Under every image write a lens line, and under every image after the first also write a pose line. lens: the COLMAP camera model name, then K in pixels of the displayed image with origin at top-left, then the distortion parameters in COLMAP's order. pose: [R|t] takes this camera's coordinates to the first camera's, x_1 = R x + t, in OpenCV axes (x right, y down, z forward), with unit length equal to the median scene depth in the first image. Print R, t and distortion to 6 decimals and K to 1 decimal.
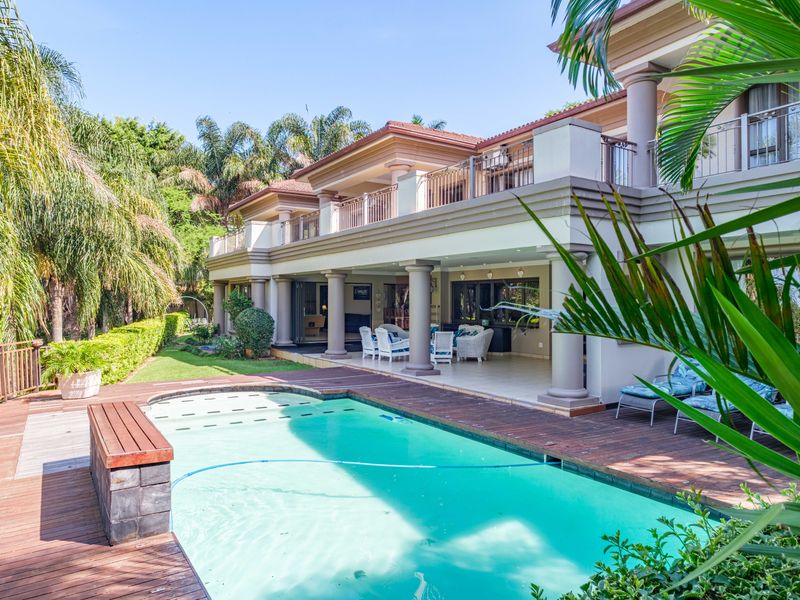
lens RADIAL K [[547.5, 0, 399.8], [0, 547.5, 300.2], [0, 0, 1]] dist [0.001142, 0.001541]
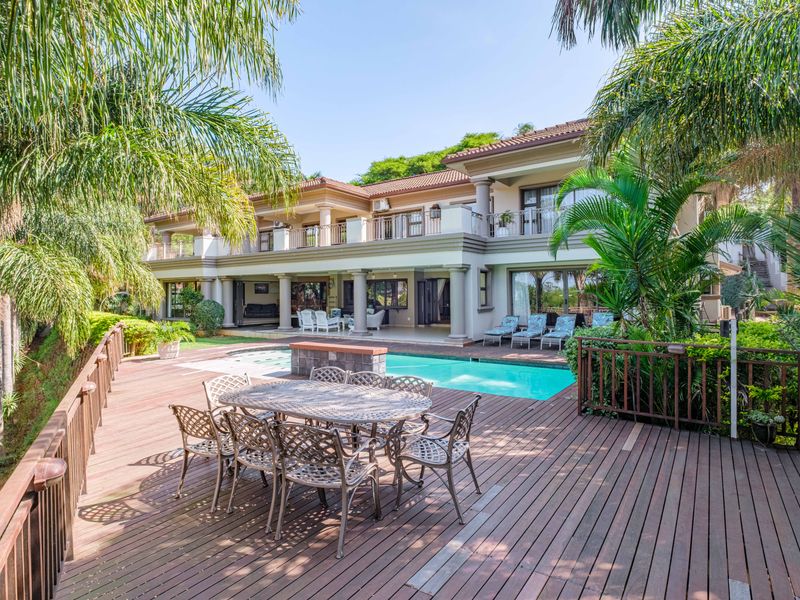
lens RADIAL K [[445.0, 0, 400.0], [0, 445.0, 299.1], [0, 0, 1]] dist [-0.000398, 0.000060]
pose [[0.922247, -0.014959, 0.386312, -0.298195], [0.010267, 0.999846, 0.014207, 0.001342], [-0.386465, -0.009136, 0.922259, -0.250761]]
